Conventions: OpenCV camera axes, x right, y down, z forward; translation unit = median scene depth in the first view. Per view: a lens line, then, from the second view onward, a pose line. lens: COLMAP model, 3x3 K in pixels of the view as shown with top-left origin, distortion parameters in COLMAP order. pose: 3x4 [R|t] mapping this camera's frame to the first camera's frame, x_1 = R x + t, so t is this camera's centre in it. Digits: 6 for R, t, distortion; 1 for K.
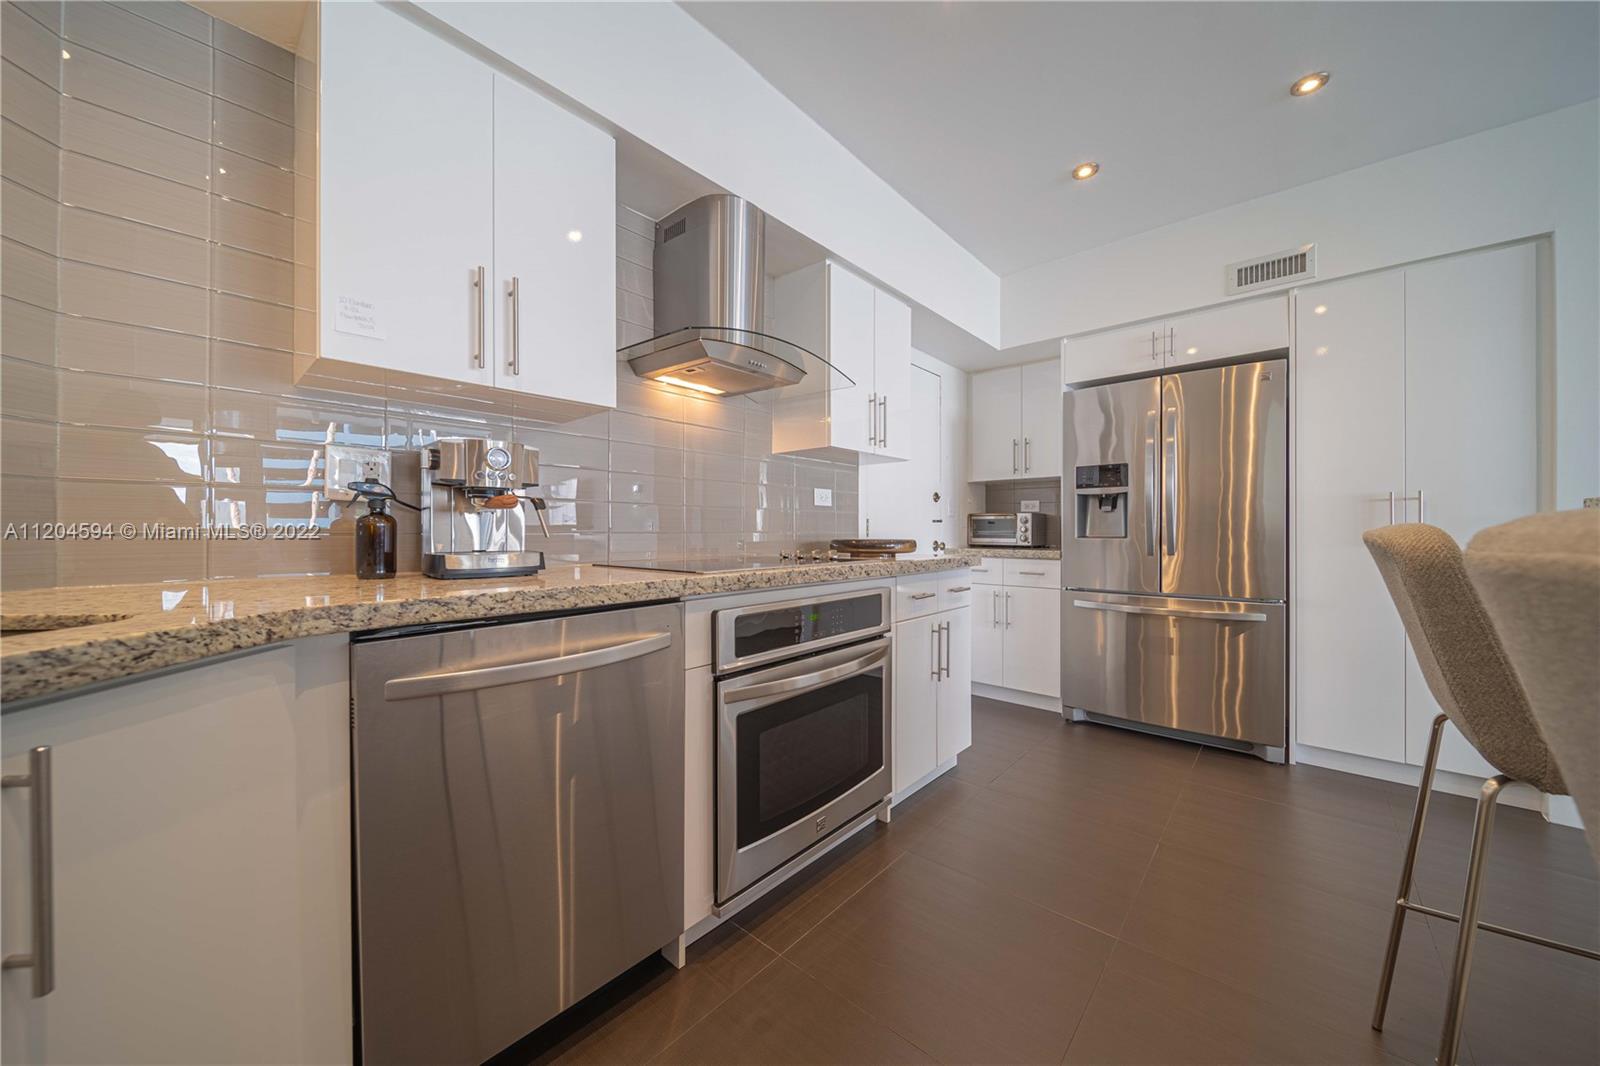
lens RADIAL K [[574.8, 0, 800.0], [0, 574.8, 533.0], [0, 0, 1]] dist [0.000013, -0.000010]
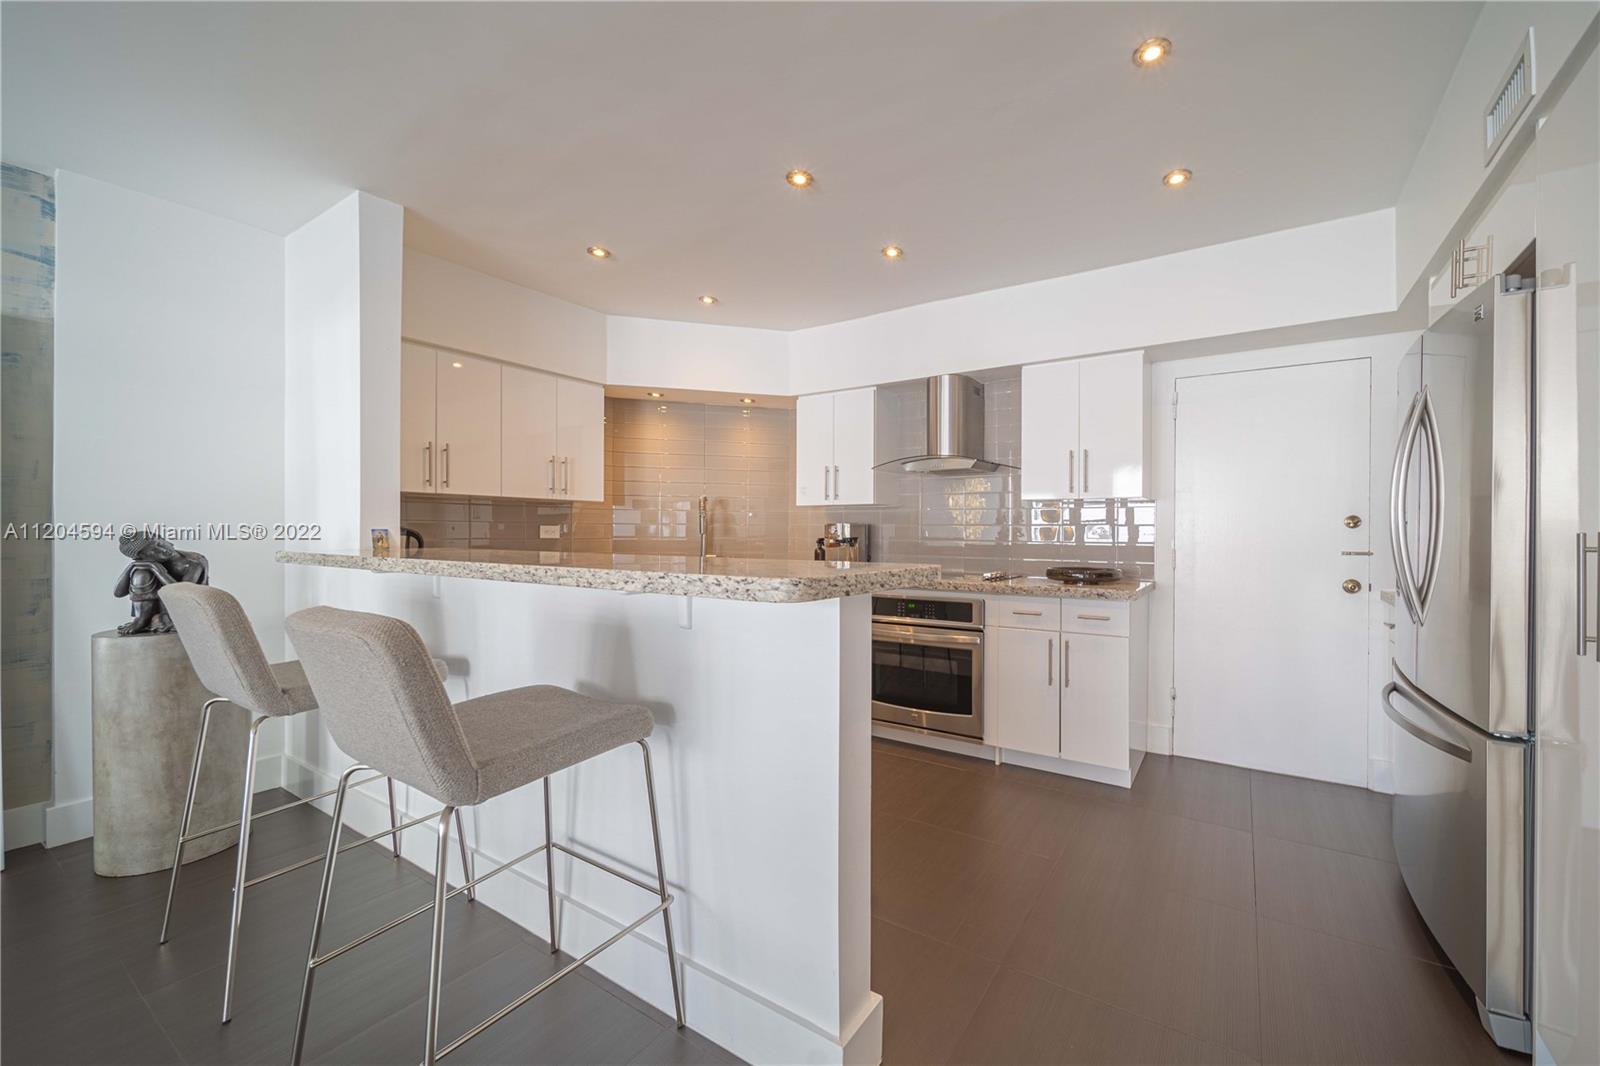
lens RADIAL K [[631.1, 0, 860.2], [0, 631.1, 527.0], [0, 0, 1]] dist [0.000411, 0.000012]
pose [[0.151161, -0.006511, -0.988488, 1.854087], [-0.007672, 0.999940, -0.007760, -0.086020], [0.988479, 0.008756, 0.151102, 0.461932]]
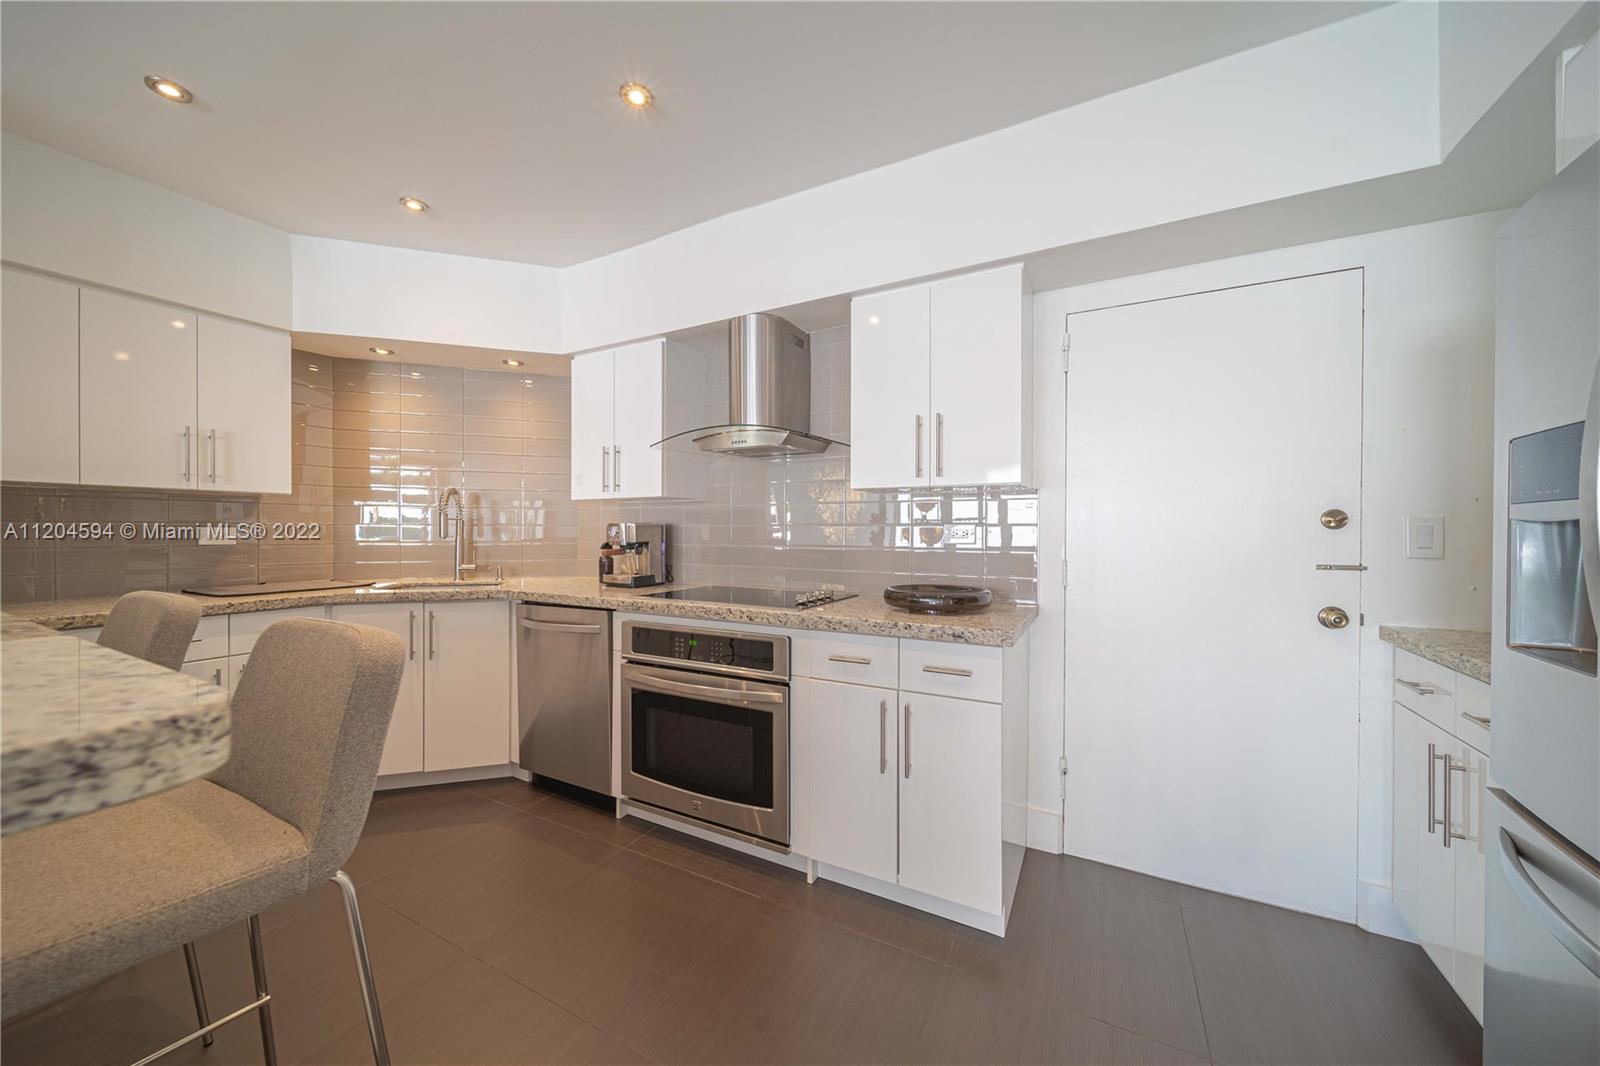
lens RADIAL K [[575.5, 0, 796.9], [0, 575.5, 528.3], [0, 0, 1]] dist [-0.000201, -0.000050]
pose [[0.206547, -0.002275, -0.978434, 1.215038], [-0.004678, 0.999984, -0.003312, -0.098721], [0.978425, 0.005261, 0.206533, 0.863270]]
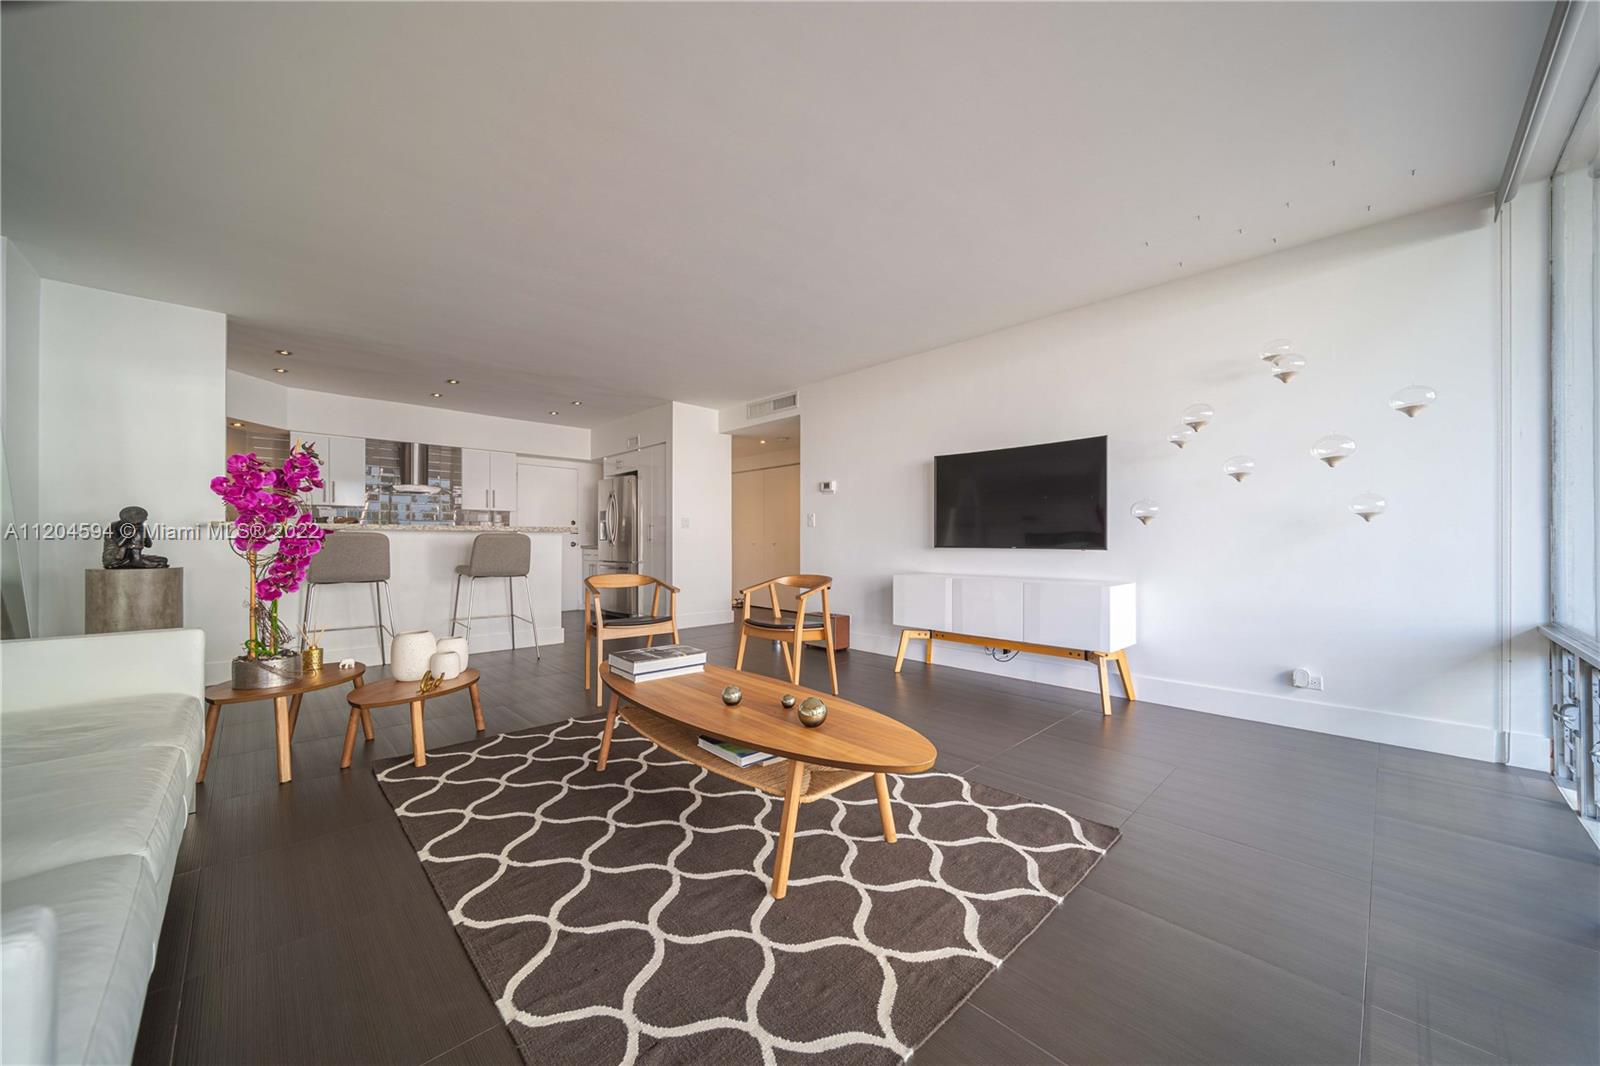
lens RADIAL K [[574.8, 0, 800.0], [0, 574.8, 533.0], [0, 0, 1]] dist [0.000013, -0.000010]
pose [[0.996022, -0.000730, -0.089110, 2.593093], [-0.000223, 0.999943, -0.010681, 0.004142], [0.089112, 0.010658, 0.995965, -2.309186]]
